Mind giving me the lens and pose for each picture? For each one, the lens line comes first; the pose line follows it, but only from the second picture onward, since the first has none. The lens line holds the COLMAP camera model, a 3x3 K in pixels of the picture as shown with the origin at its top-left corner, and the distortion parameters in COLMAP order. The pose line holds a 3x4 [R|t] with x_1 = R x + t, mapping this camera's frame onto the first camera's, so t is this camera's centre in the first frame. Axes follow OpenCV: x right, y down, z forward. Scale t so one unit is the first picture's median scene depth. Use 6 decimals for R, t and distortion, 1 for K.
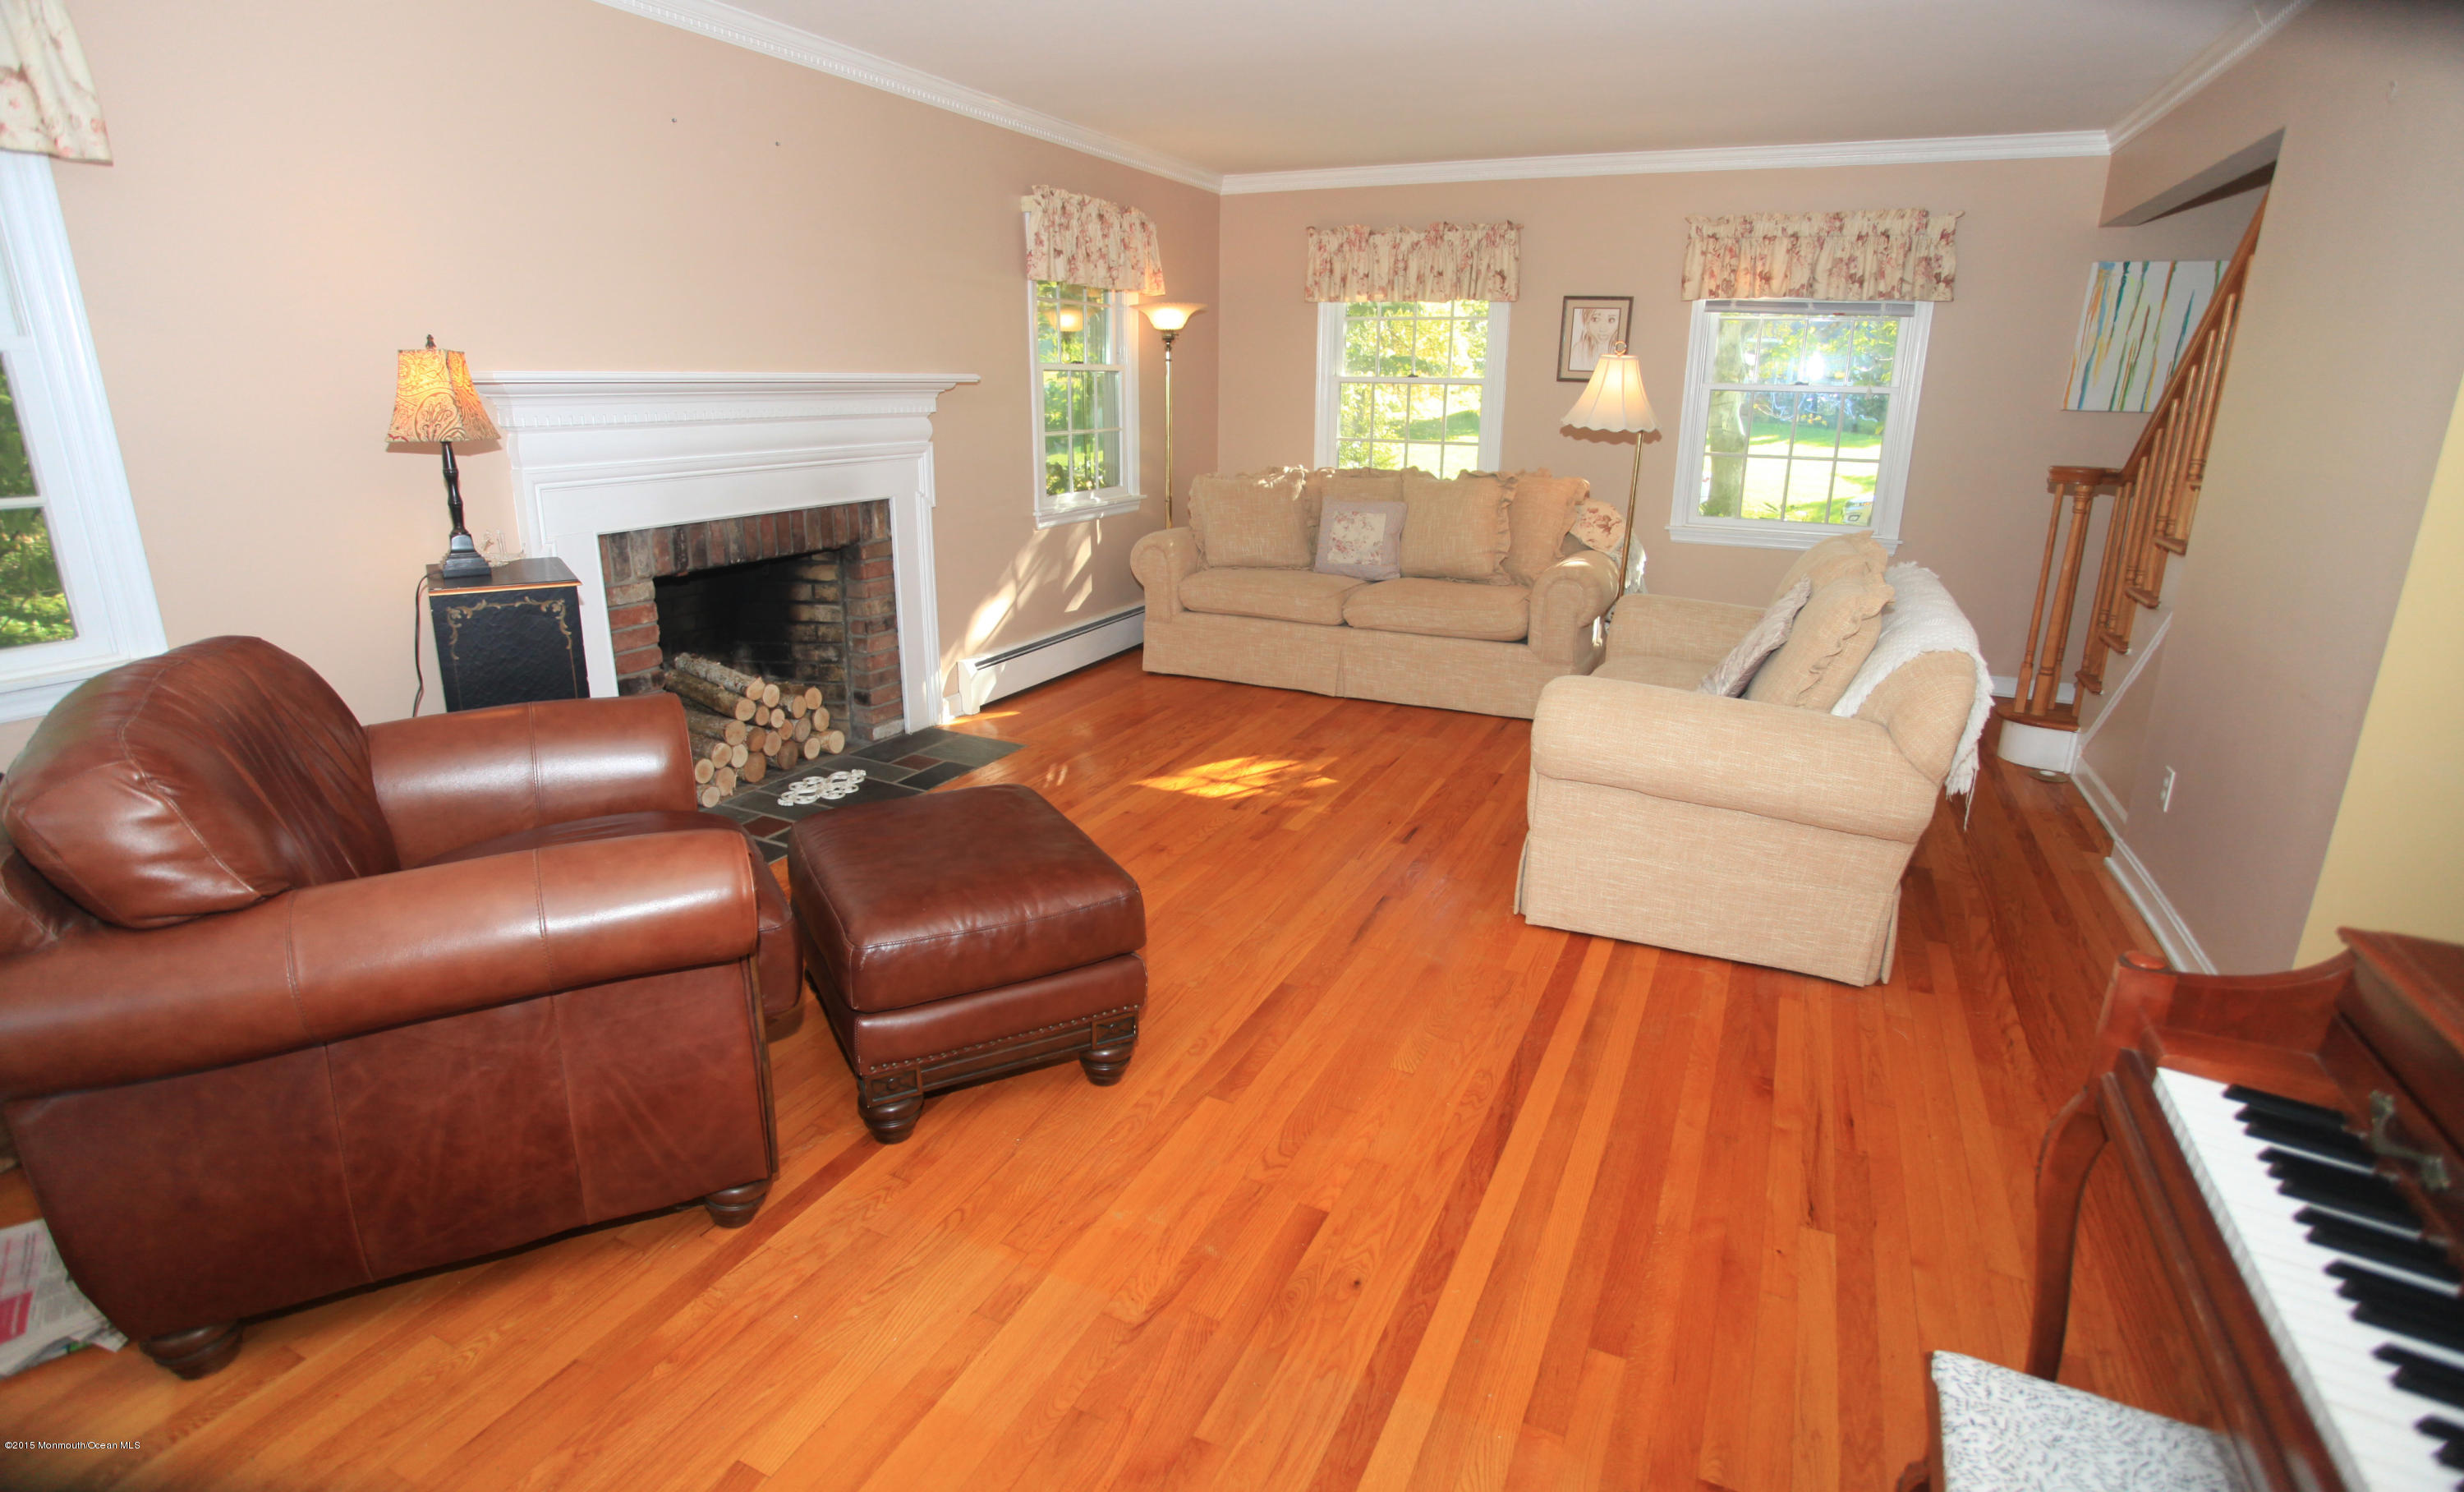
lens RADIAL K [[1176.3, 0, 1232.0], [0, 1176.3, 746.0], [0, 0, 1]] dist [-0.059236, 0.000085]
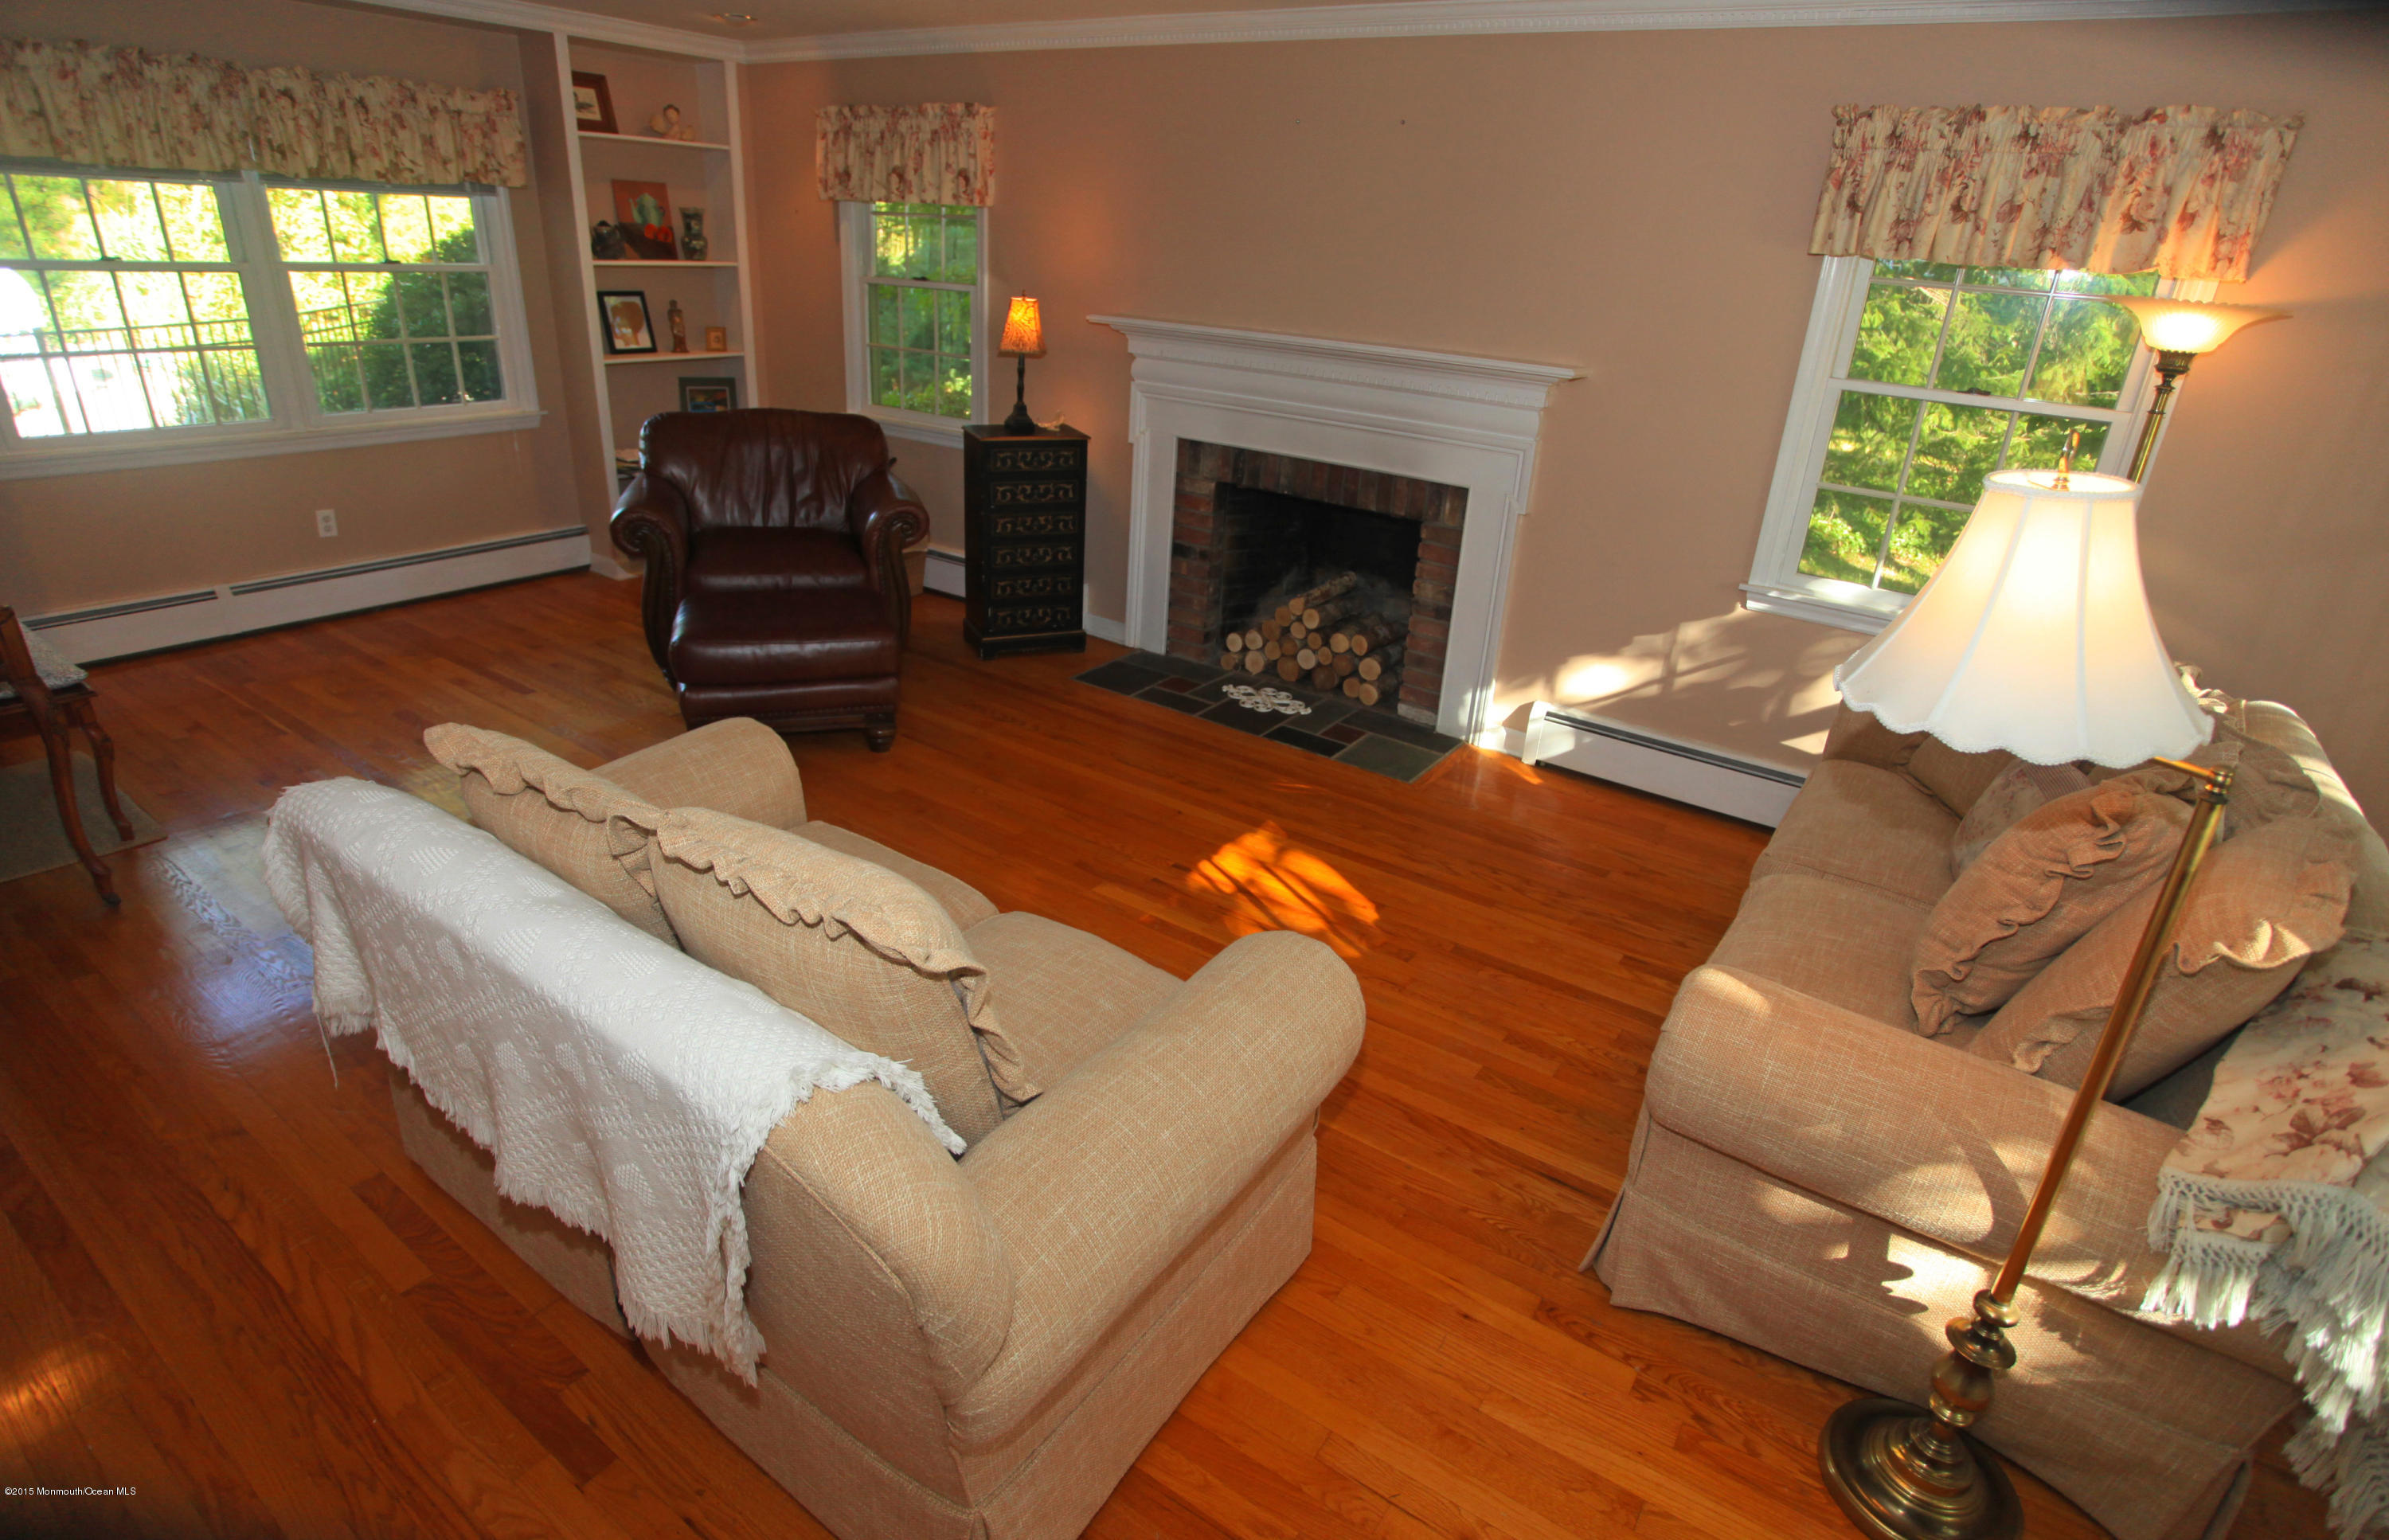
lens RADIAL K [[1189.9, 0, 1201.6], [0, 1189.9, 781.3], [0, 0, 1]] dist [-0.056970, 0.000370]
pose [[-0.159699, 0.387949, -0.907740, 0.688267], [-0.351207, 0.837050, 0.419525, -0.333550], [0.922578, 0.385802, 0.002574, 0.876771]]
